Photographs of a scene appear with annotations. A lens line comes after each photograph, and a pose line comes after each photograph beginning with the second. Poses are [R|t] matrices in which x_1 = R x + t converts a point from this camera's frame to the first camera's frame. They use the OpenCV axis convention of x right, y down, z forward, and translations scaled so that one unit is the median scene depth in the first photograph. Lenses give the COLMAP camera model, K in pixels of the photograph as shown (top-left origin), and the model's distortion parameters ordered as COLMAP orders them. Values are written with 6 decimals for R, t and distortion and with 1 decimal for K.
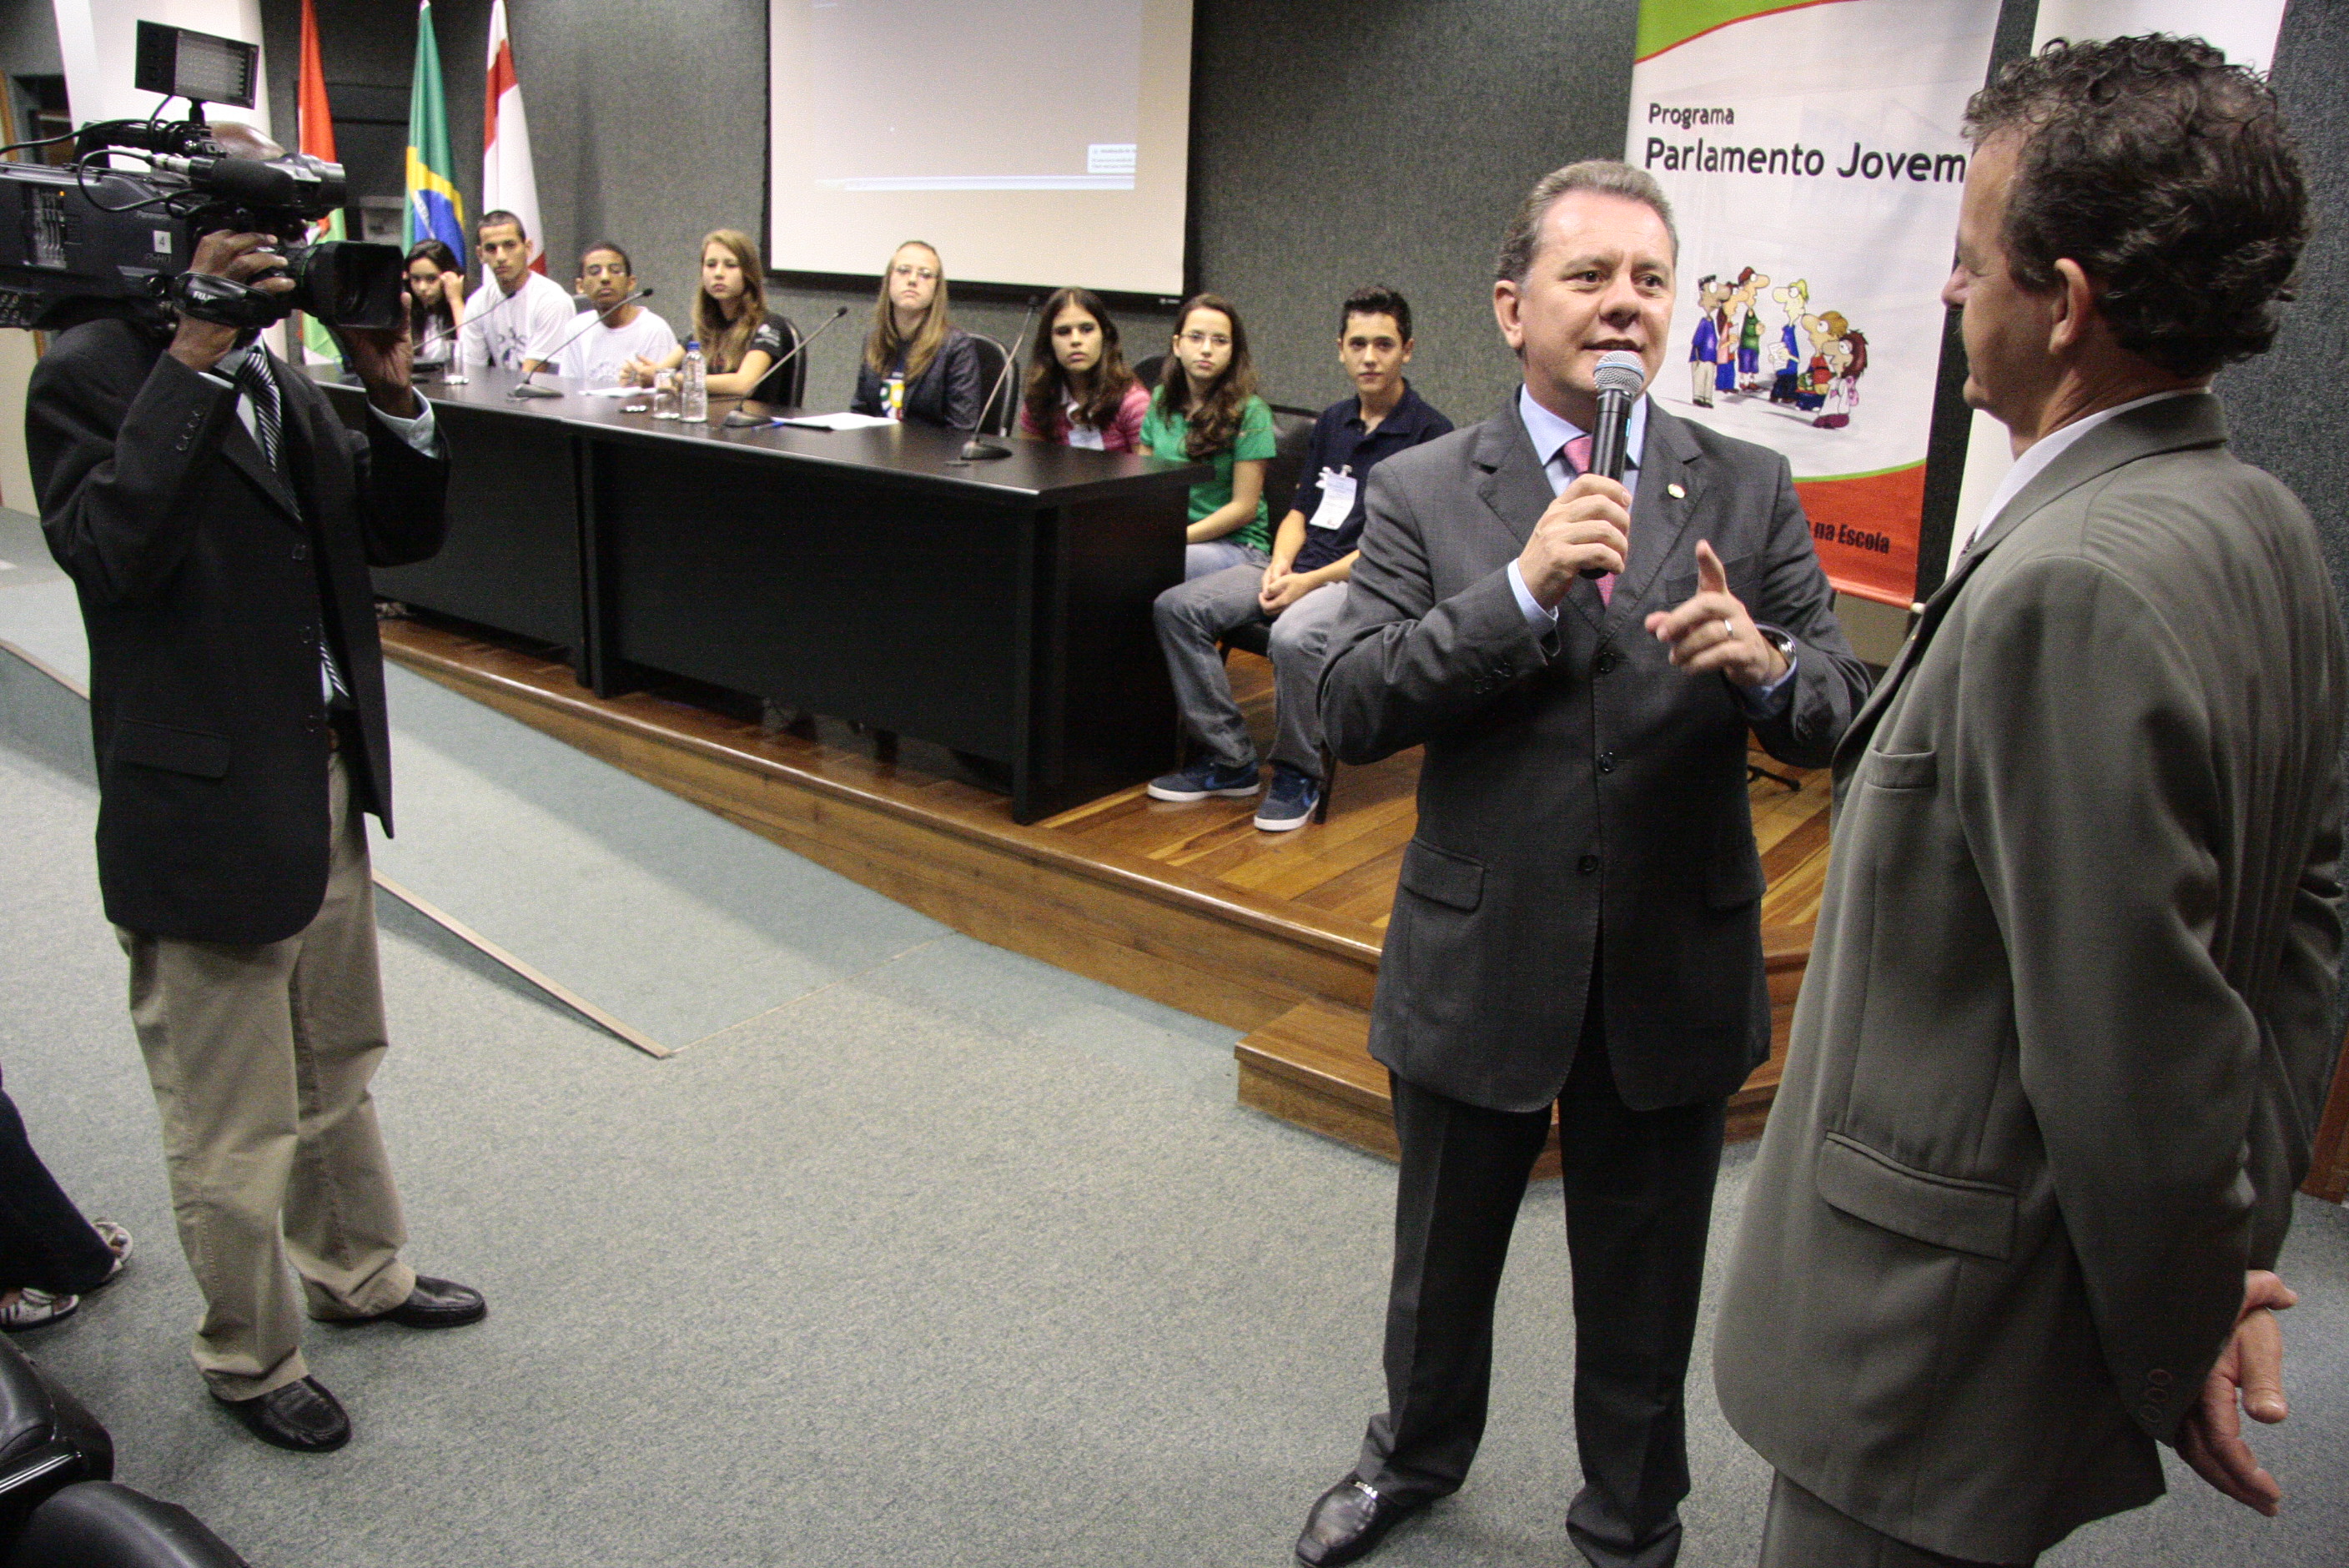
lens RADIAL K [[1869.0, 0, 1174.5], [0, 1869.0, 786.6], [0, 0, 1]] dist [-0.157058, 0.120480]
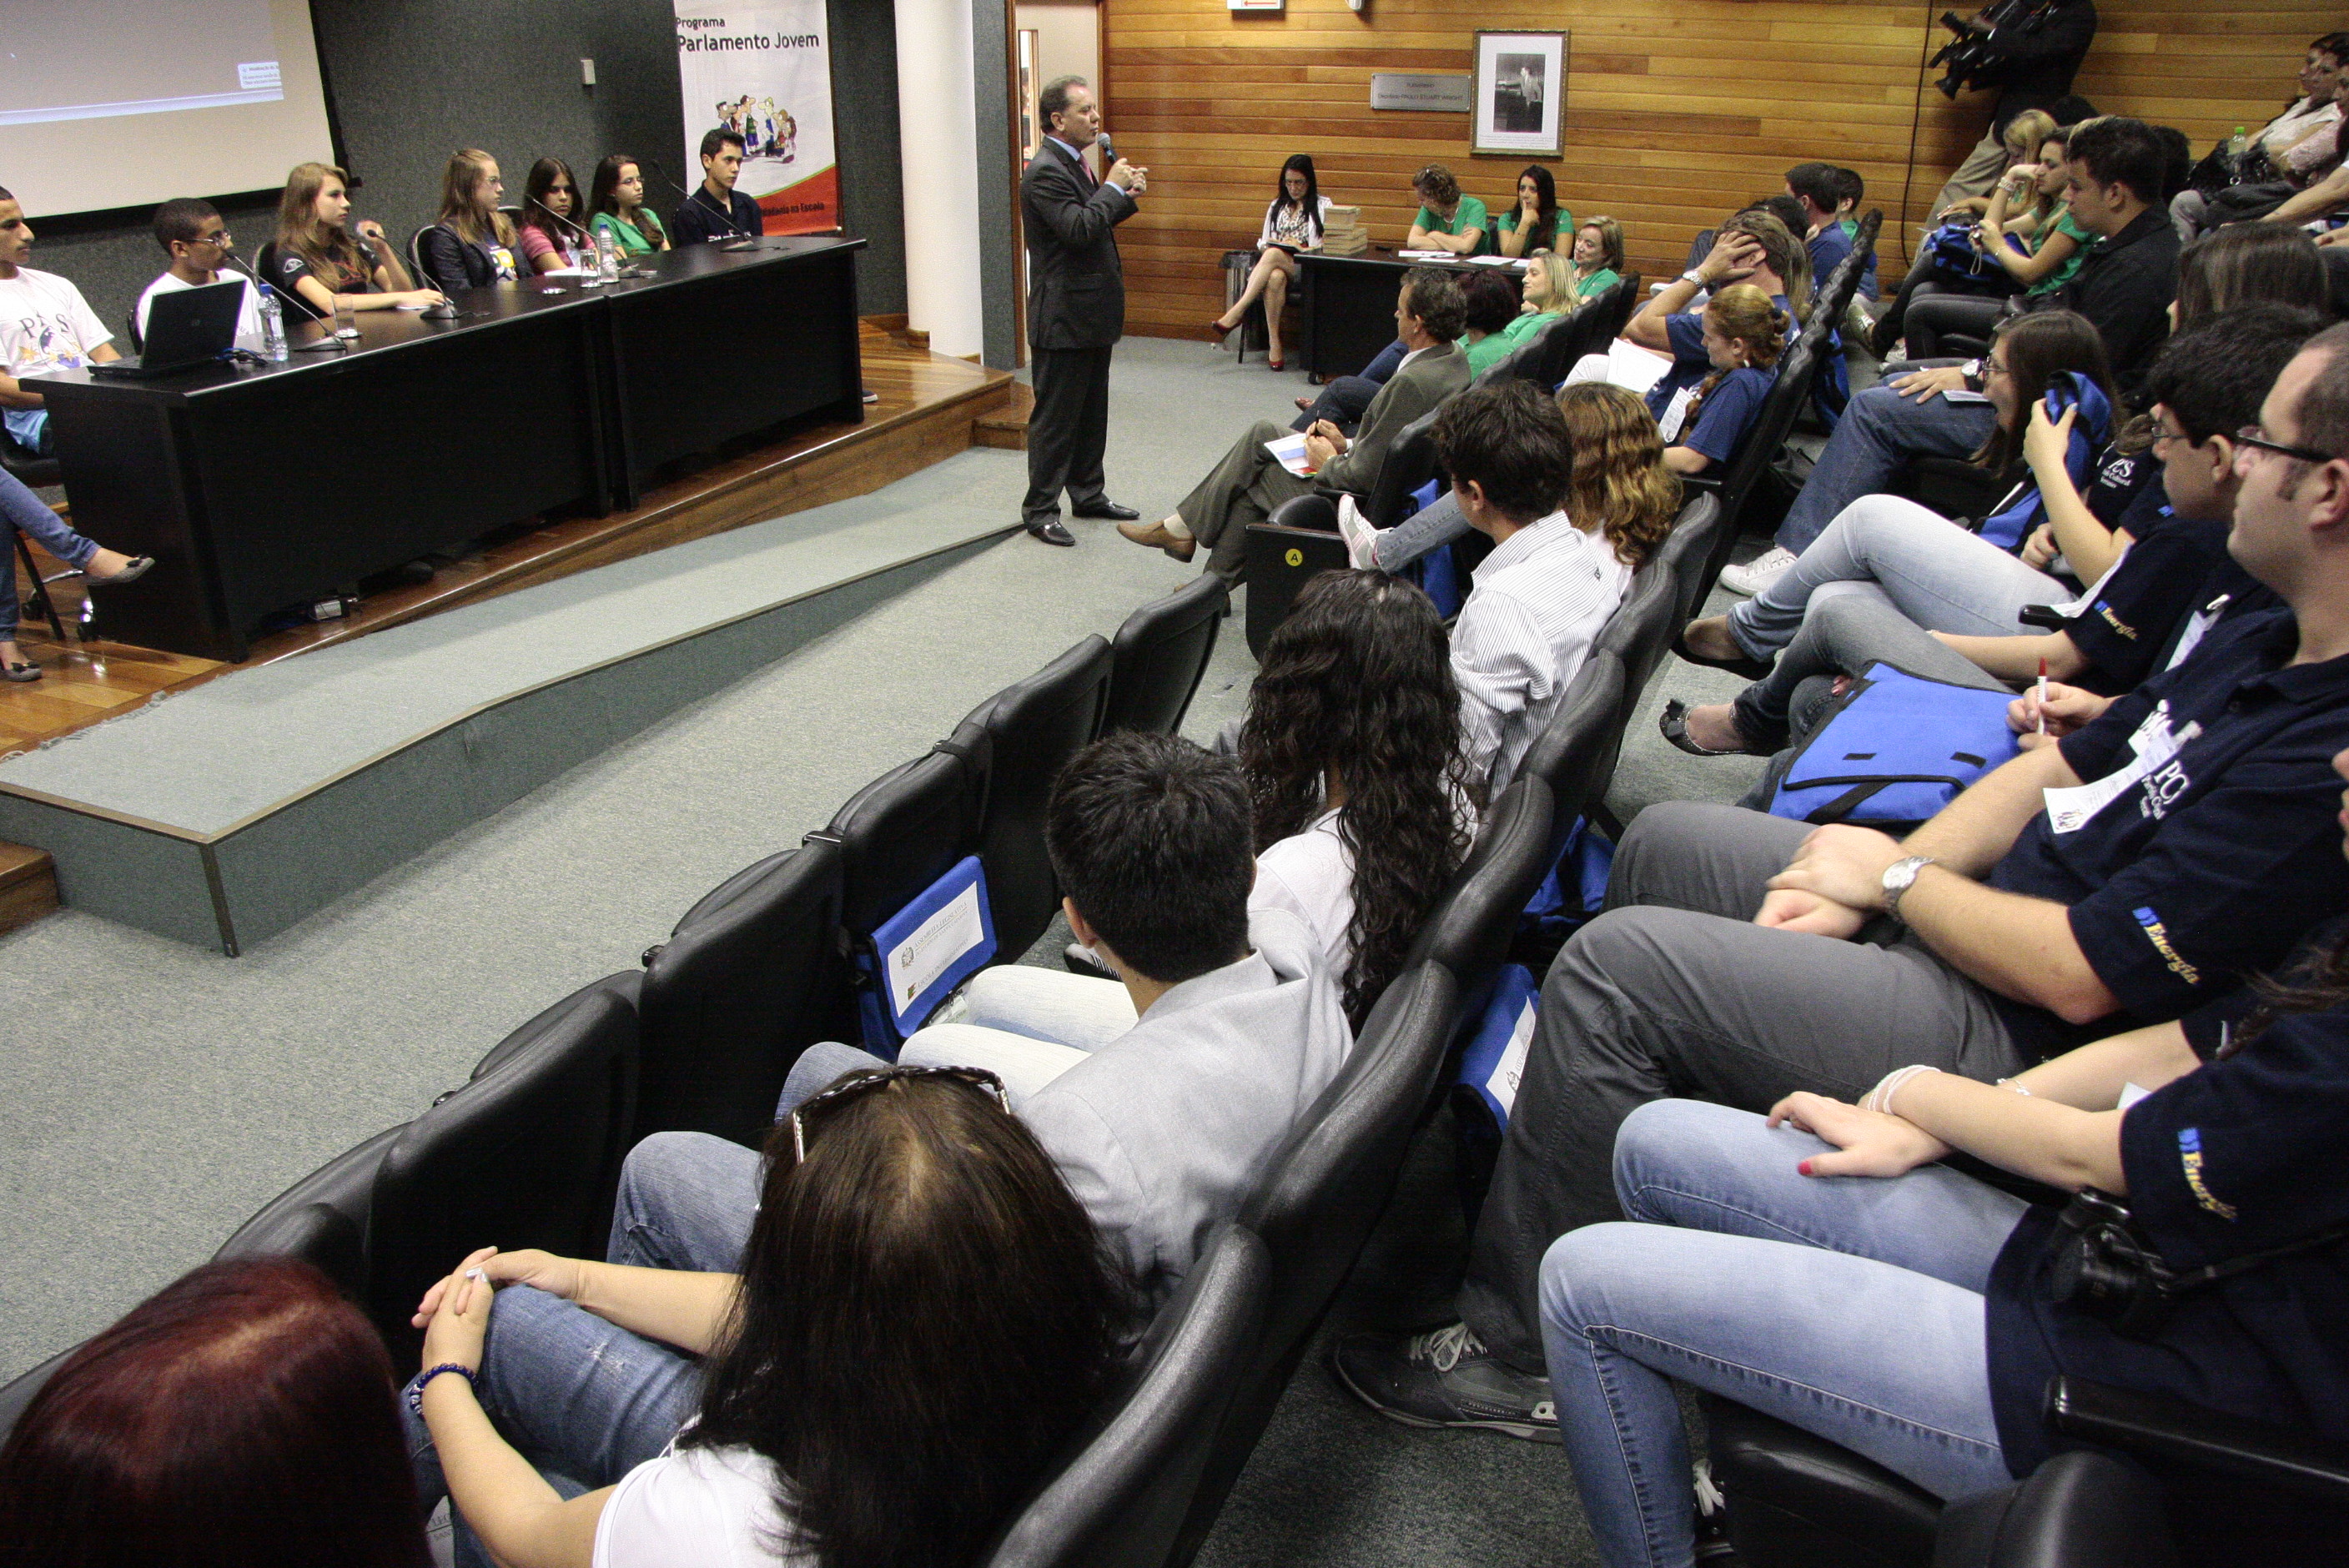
lens RADIAL K [[1869.0, 0, 1144.4], [0, 1869.0, 697.2], [0, 0, 1]] dist [-0.157058, 0.120480]
pose [[-0.218679, -0.379895, 0.898810, -1.894333], [0.292348, 0.853286, 0.431782, -0.460028], [-0.930974, 0.357187, -0.075534, 0.967192]]
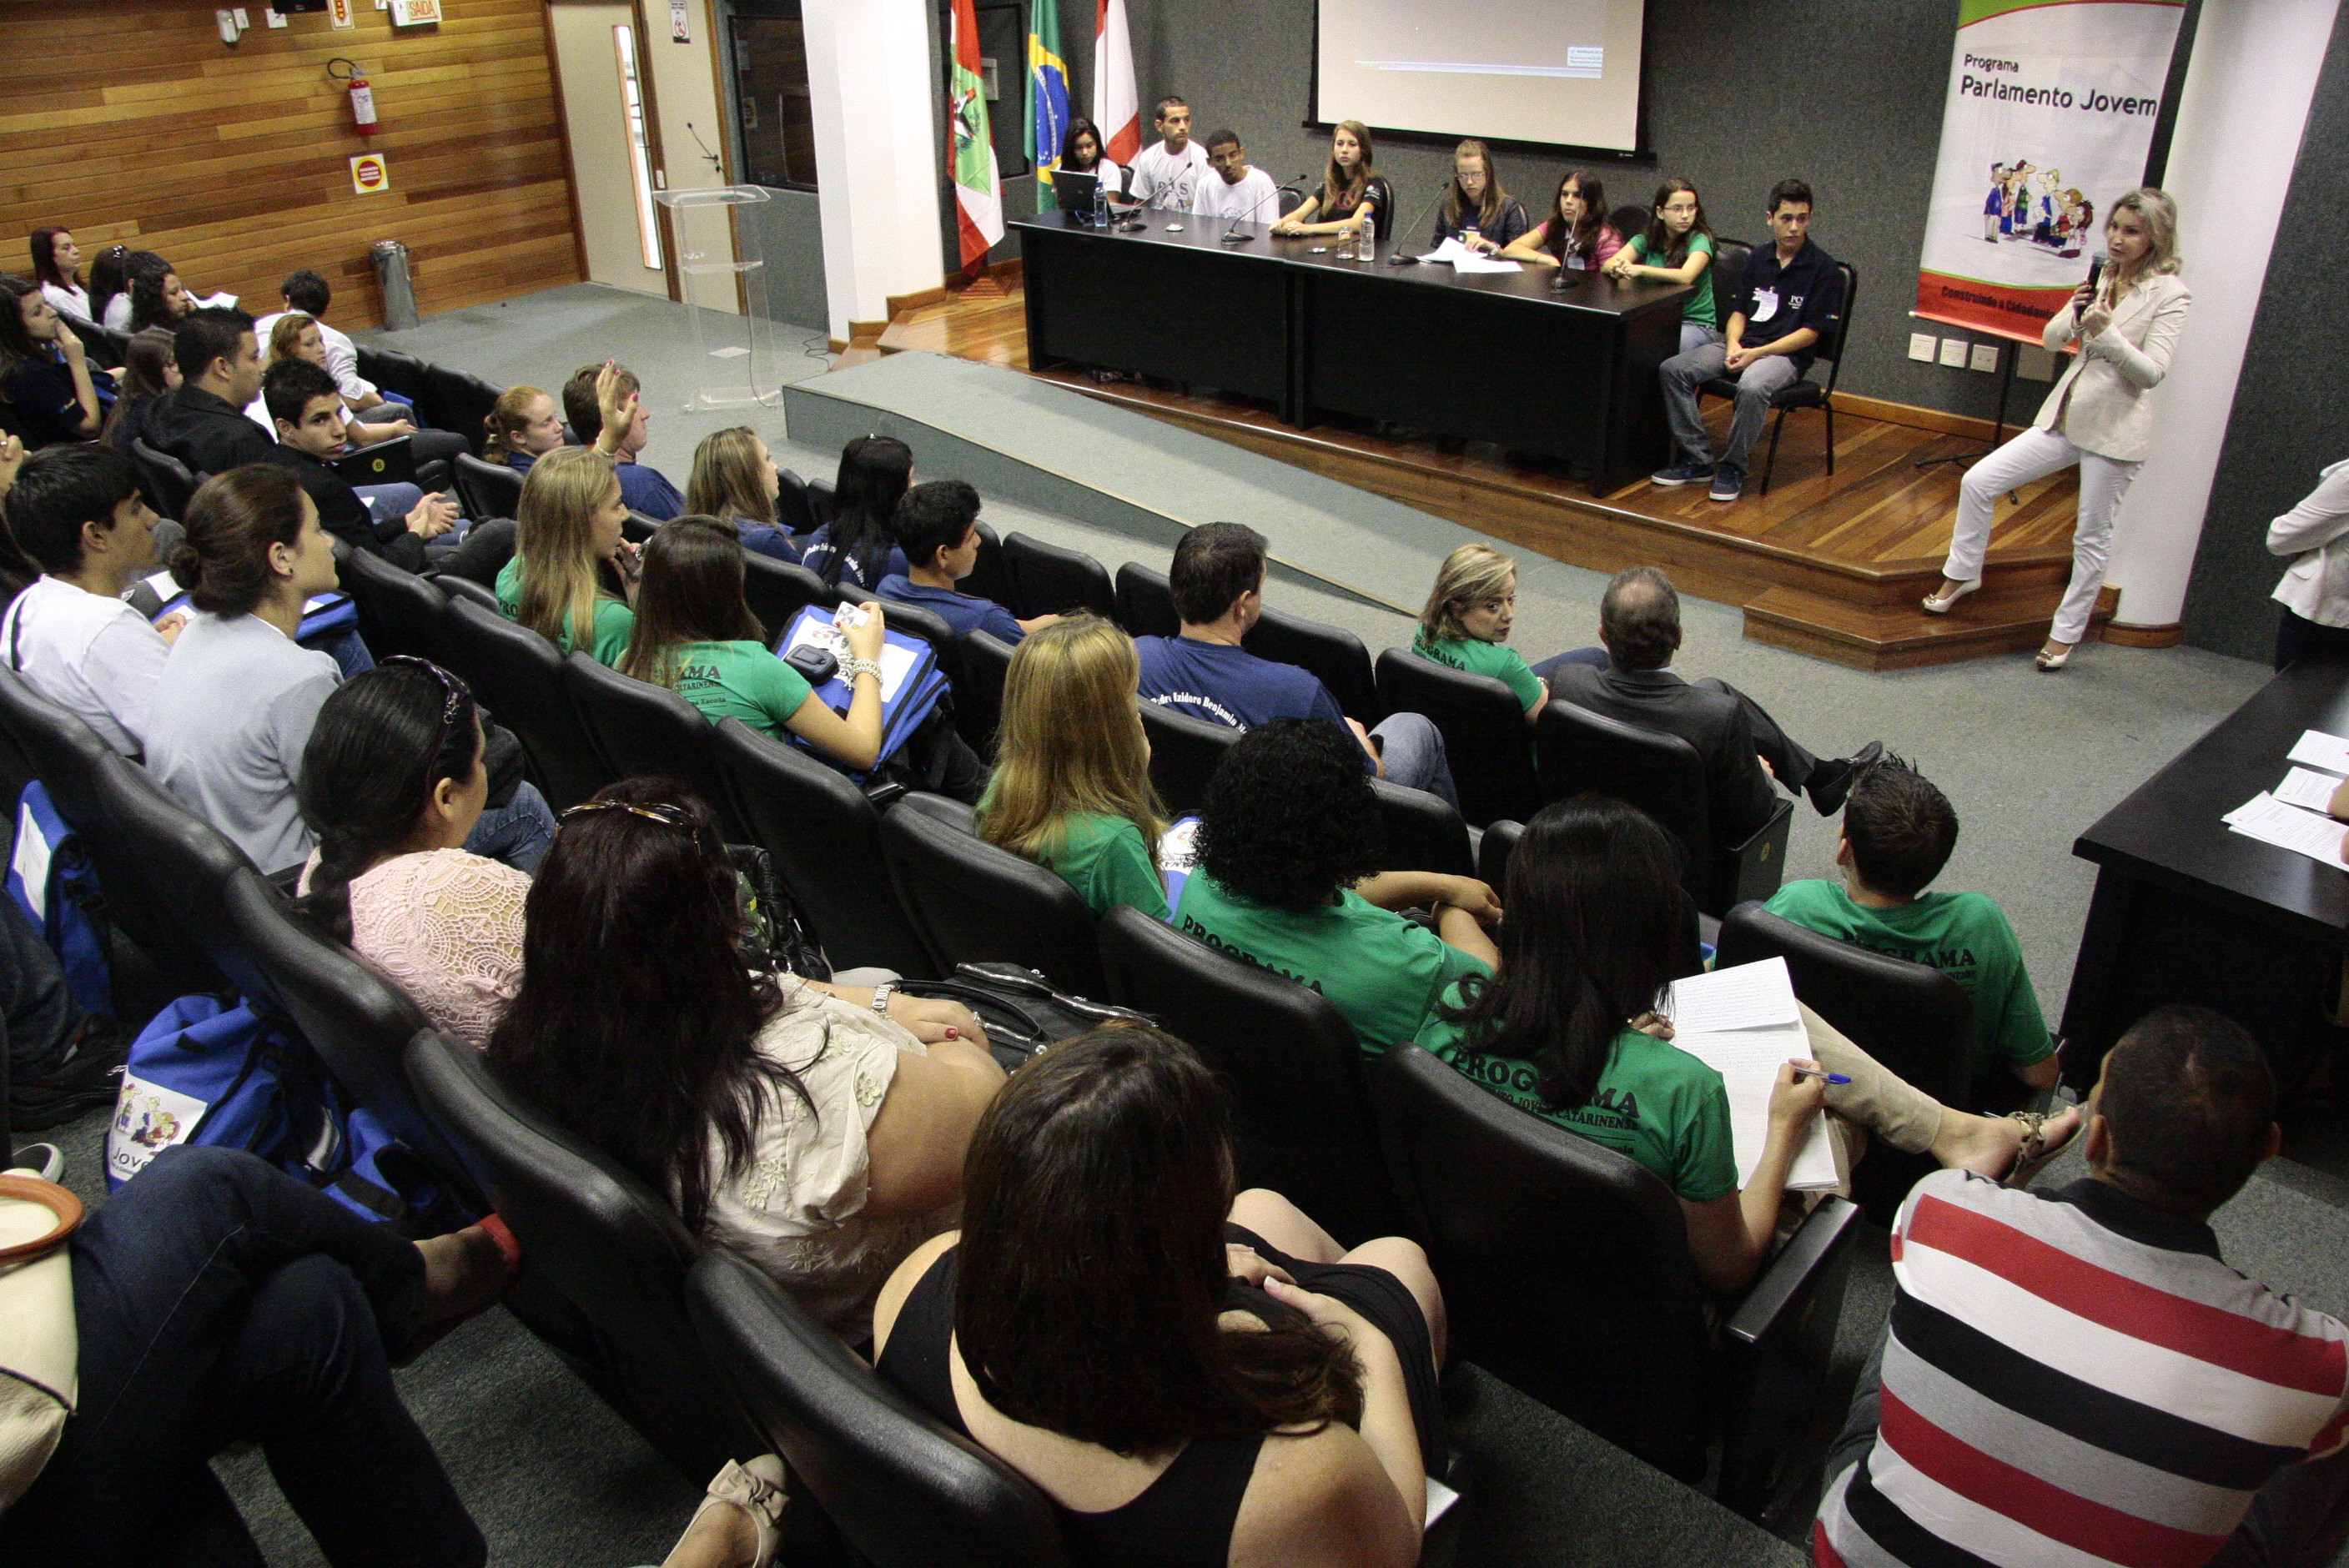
lens RADIAL K [[1869.0, 0, 1168.0], [0, 1869.0, 814.3], [0, 0, 1]] dist [-0.157058, 0.120480]
pose [[0.992567, -0.012768, -0.121028, -0.277533], [0.033217, 0.985143, 0.168495, 0.007324], [0.117079, -0.171263, 0.978244, -0.818531]]
